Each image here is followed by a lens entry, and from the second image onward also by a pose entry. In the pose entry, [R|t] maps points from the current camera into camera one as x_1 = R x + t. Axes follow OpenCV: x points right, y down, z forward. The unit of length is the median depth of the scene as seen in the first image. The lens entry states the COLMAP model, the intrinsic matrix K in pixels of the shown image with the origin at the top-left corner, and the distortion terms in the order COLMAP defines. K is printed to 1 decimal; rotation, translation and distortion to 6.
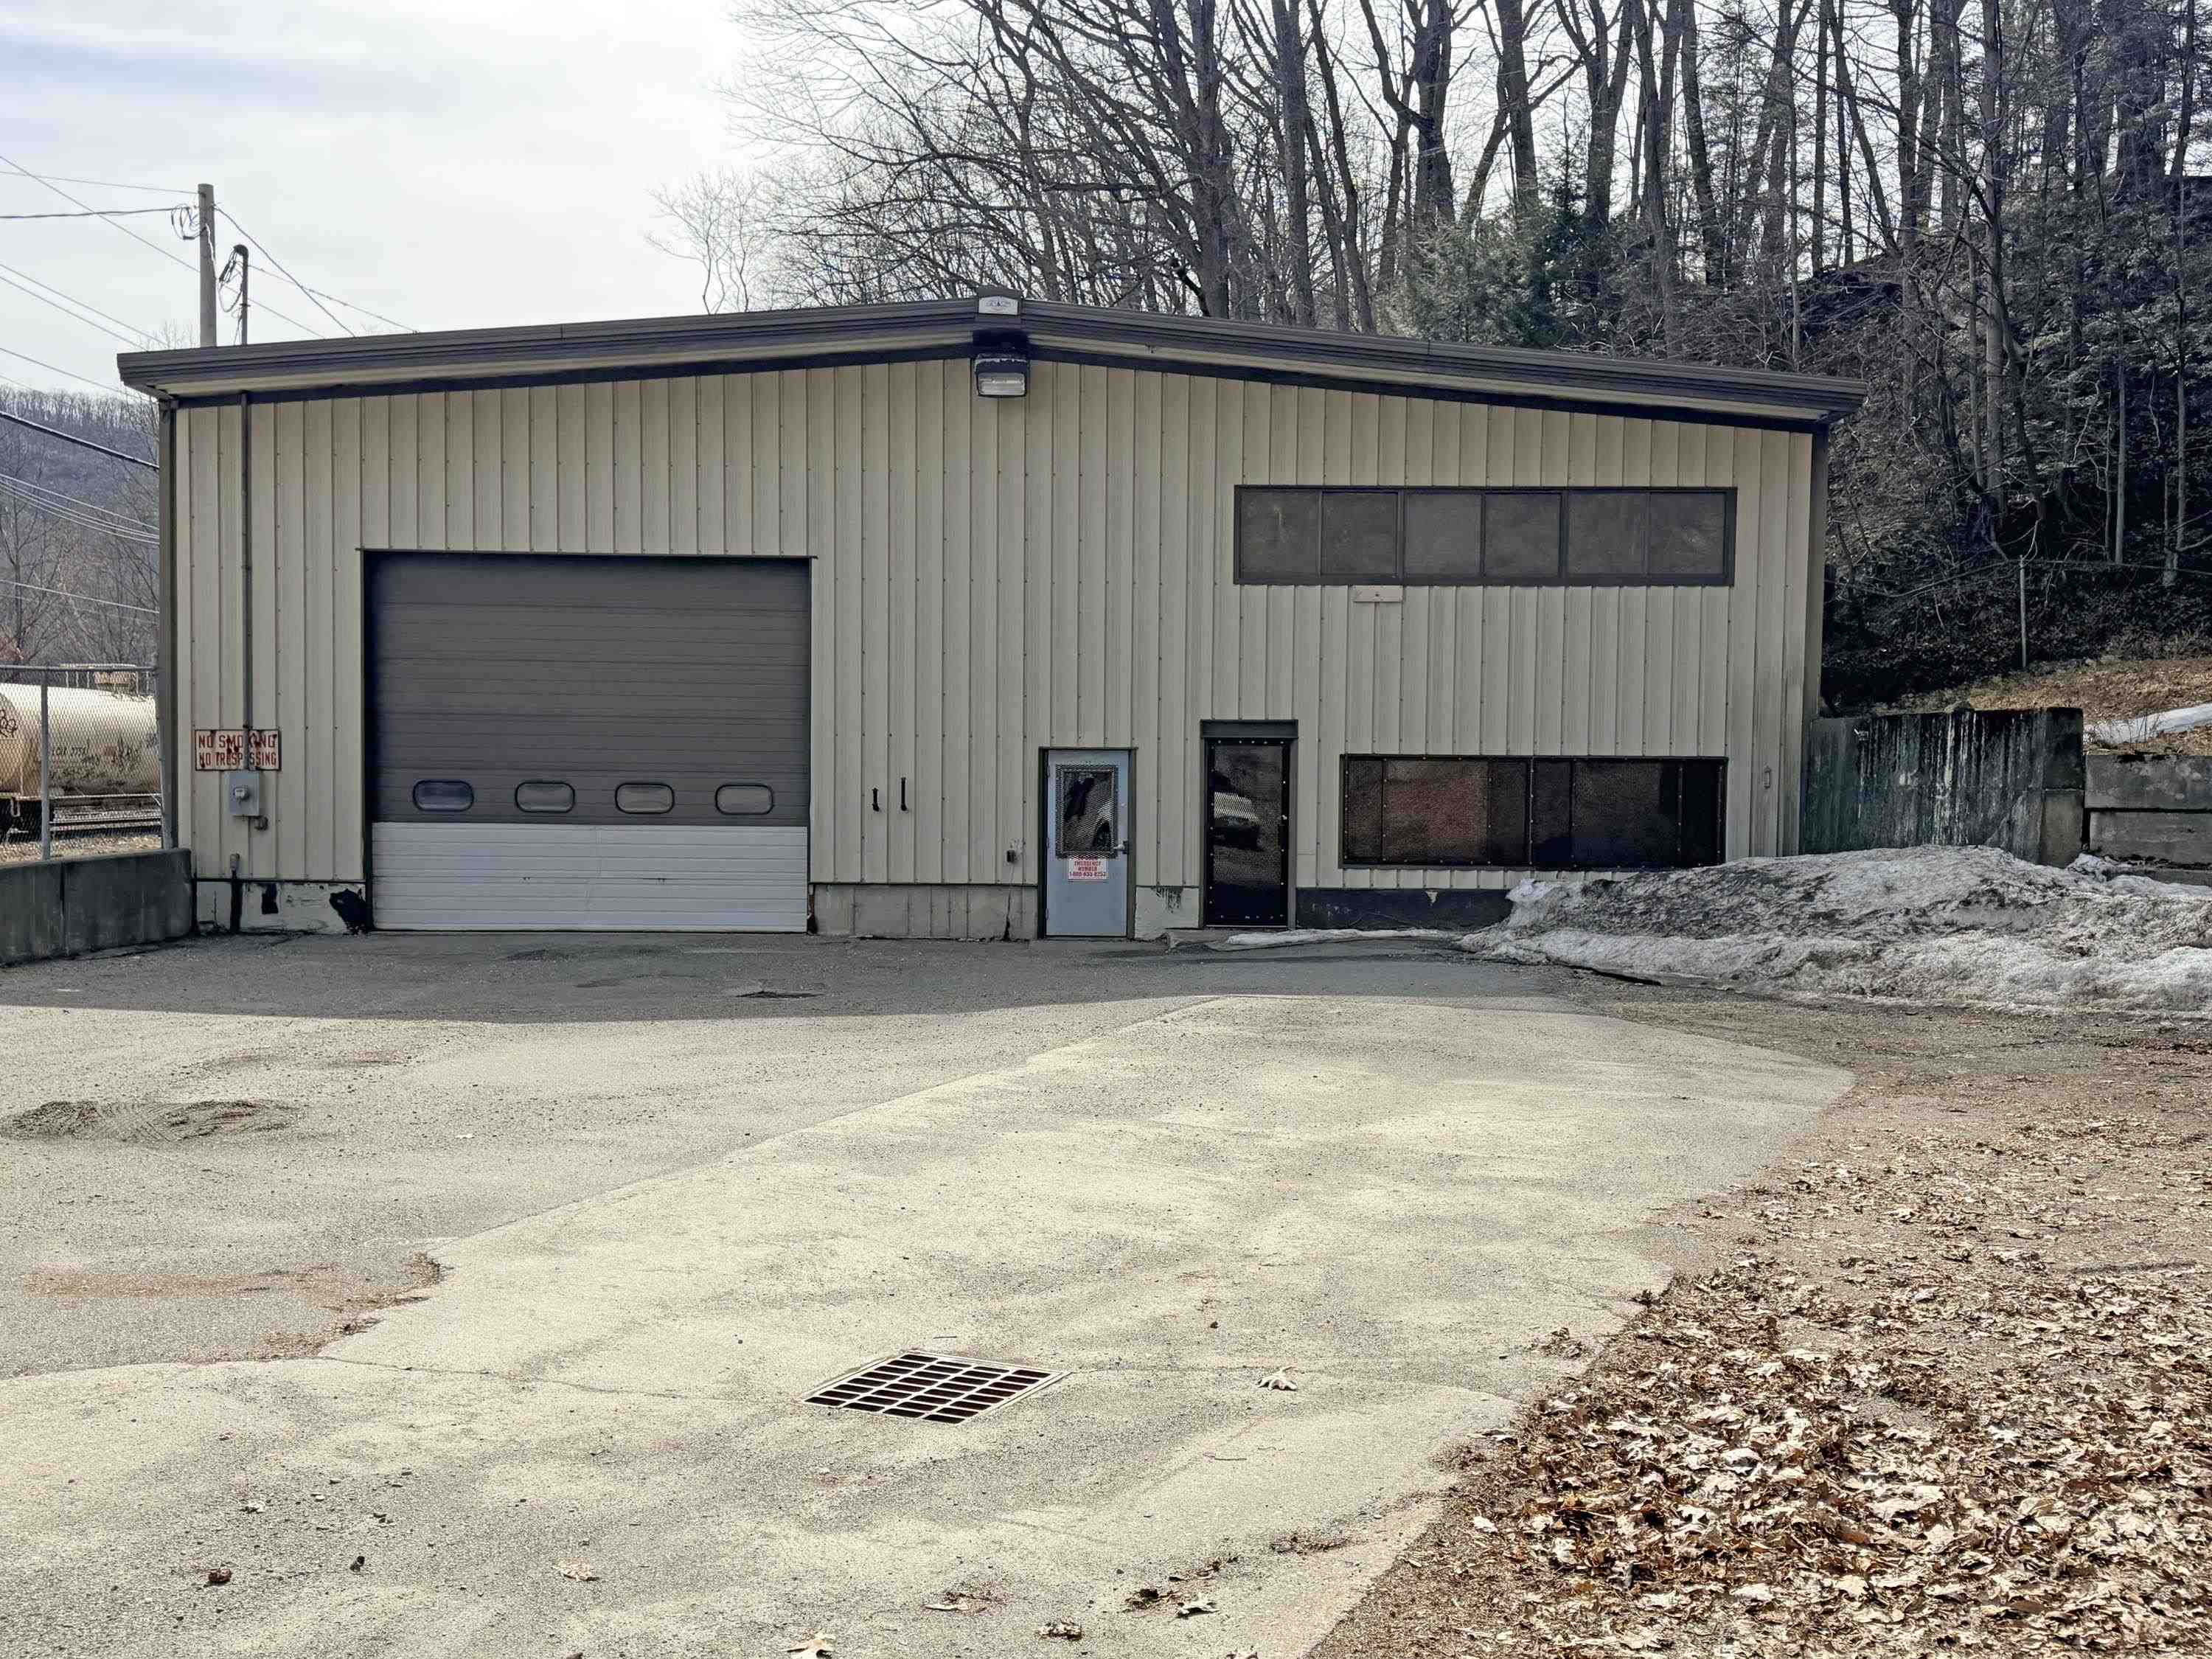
lens RADIAL K [[2168.4, 0, 1106.0], [0, 2168.4, 829.5], [0, 0, 1]] dist [0.189763, -0.362796]
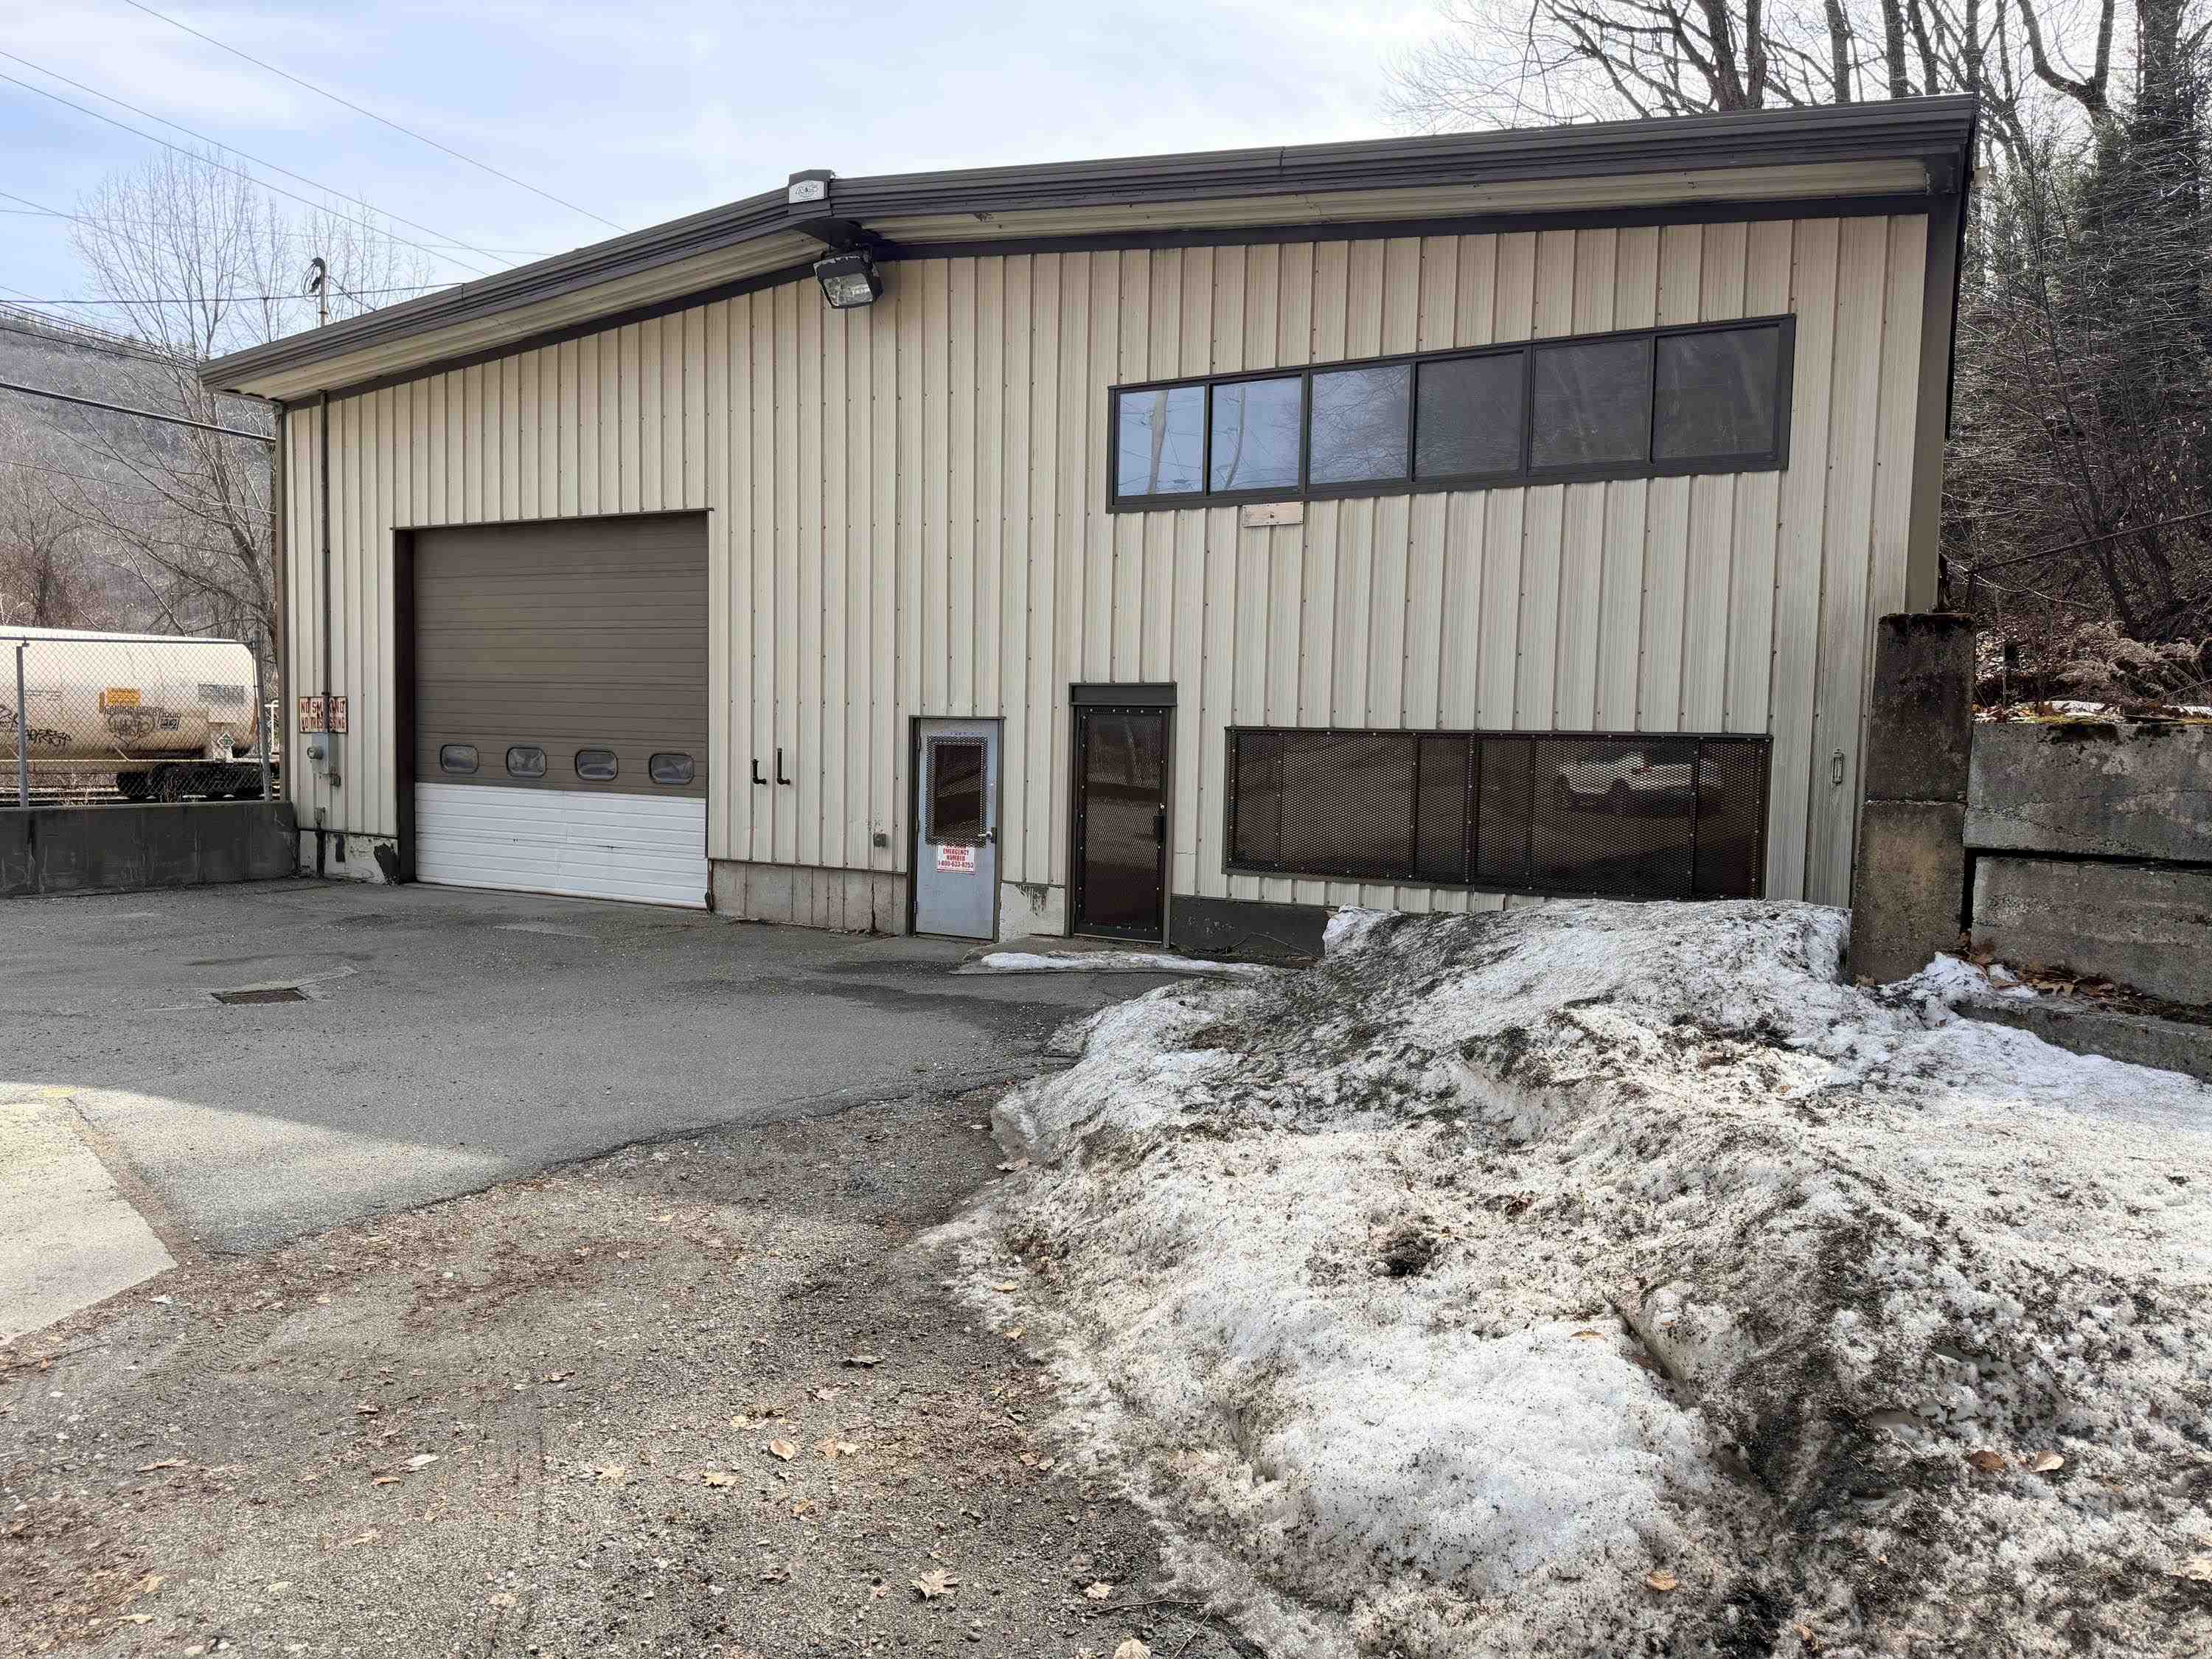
lens RADIAL K [[1540.4, 0, 1106.0], [0, 1540.4, 829.5], [0, 0, 1]] dist [0.152086, -0.245751]
pose [[0.865757, 0.040468, -0.498826, 0.348533], [-0.029207, 0.999112, 0.030363, -0.013606], [0.499612, -0.011718, 0.866170, 0.502783]]
